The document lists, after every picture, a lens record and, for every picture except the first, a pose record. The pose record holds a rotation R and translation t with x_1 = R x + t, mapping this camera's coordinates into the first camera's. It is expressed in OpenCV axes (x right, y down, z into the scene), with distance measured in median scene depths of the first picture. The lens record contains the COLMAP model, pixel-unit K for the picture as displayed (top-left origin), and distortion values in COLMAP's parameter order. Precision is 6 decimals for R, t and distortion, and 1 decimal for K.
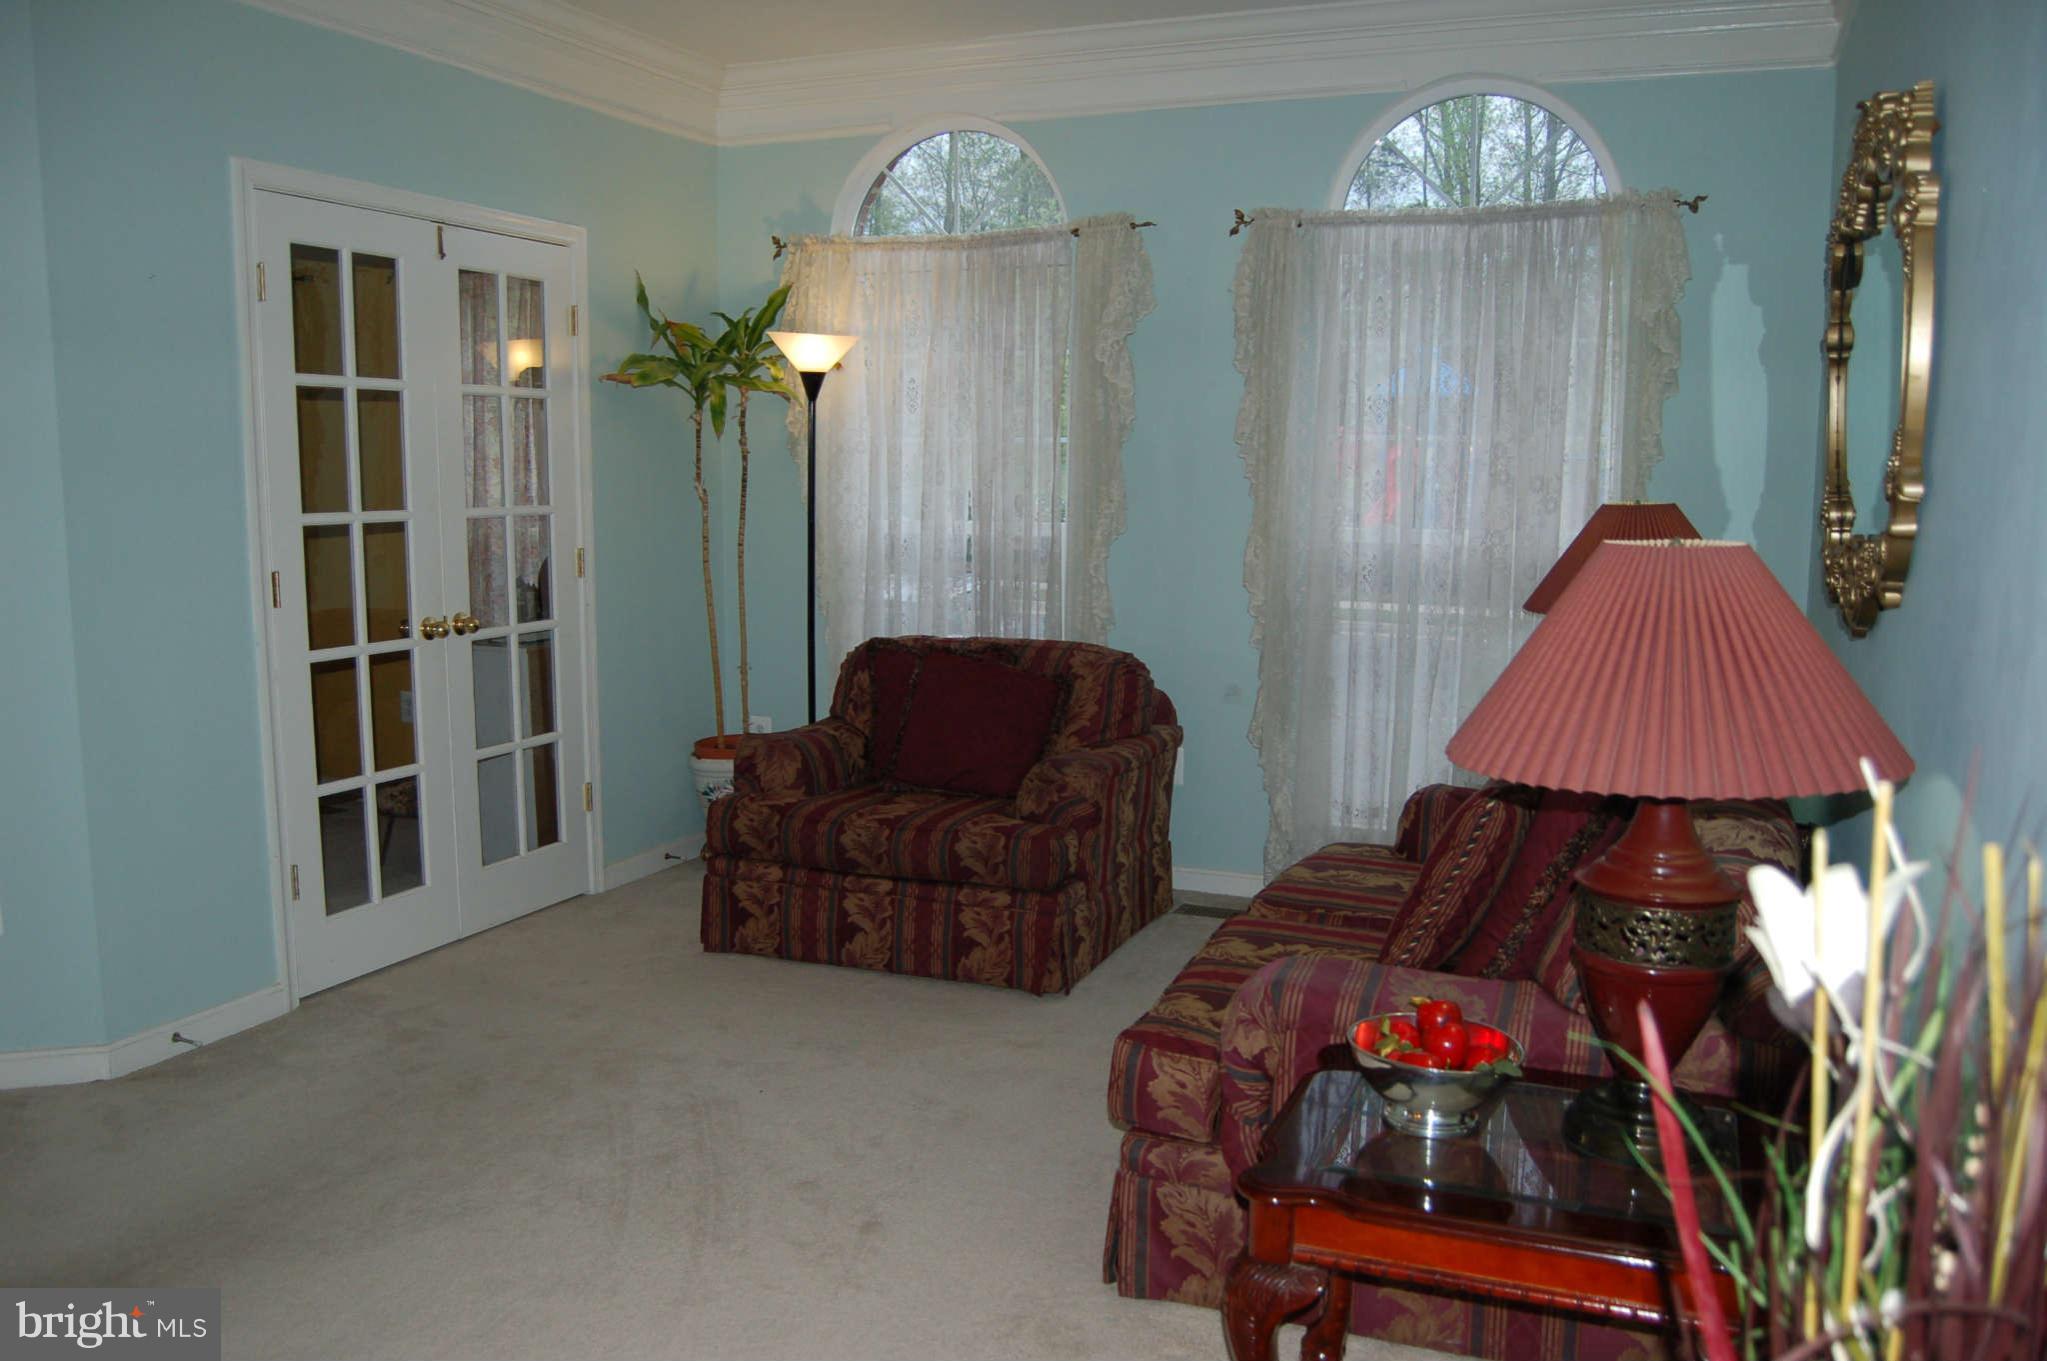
lens RADIAL K [[1656.4, 0, 1014.4], [0, 1656.4, 690.8], [0, 0, 1]] dist [-0.099346, 0.045355]
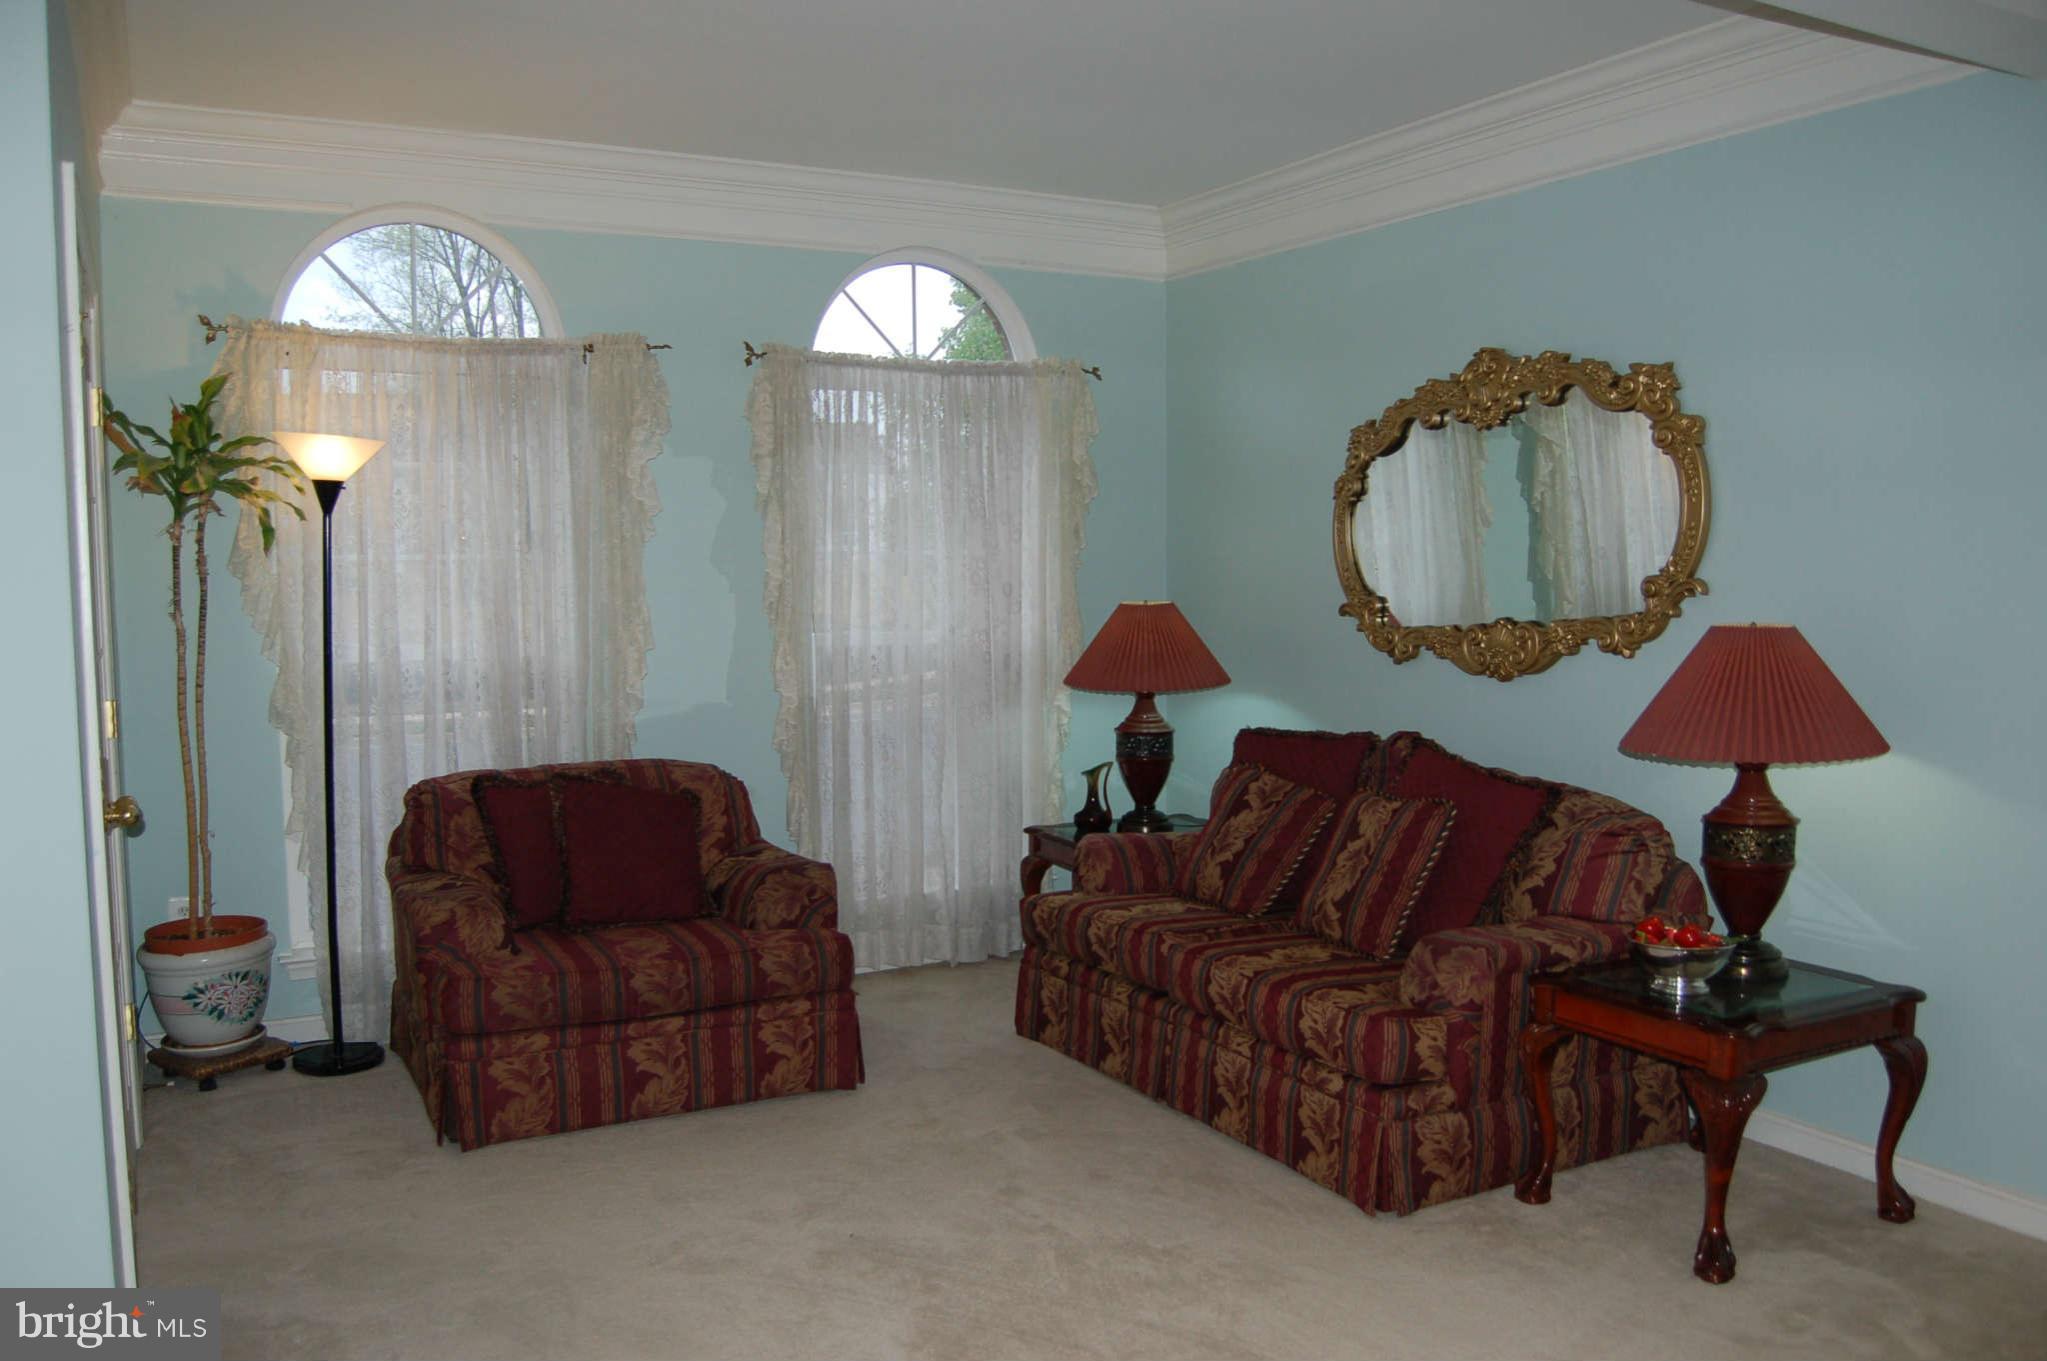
lens RADIAL K [[1610.0, 0, 1019.3], [0, 1610.0, 726.5], [0, 0, 1]] dist [-0.156535, 0.135693]
pose [[0.629446, -0.080885, 0.772823, -0.611372], [0.114709, 0.993343, 0.010537, -0.036498], [-0.768531, 0.082018, 0.634534, 0.238736]]
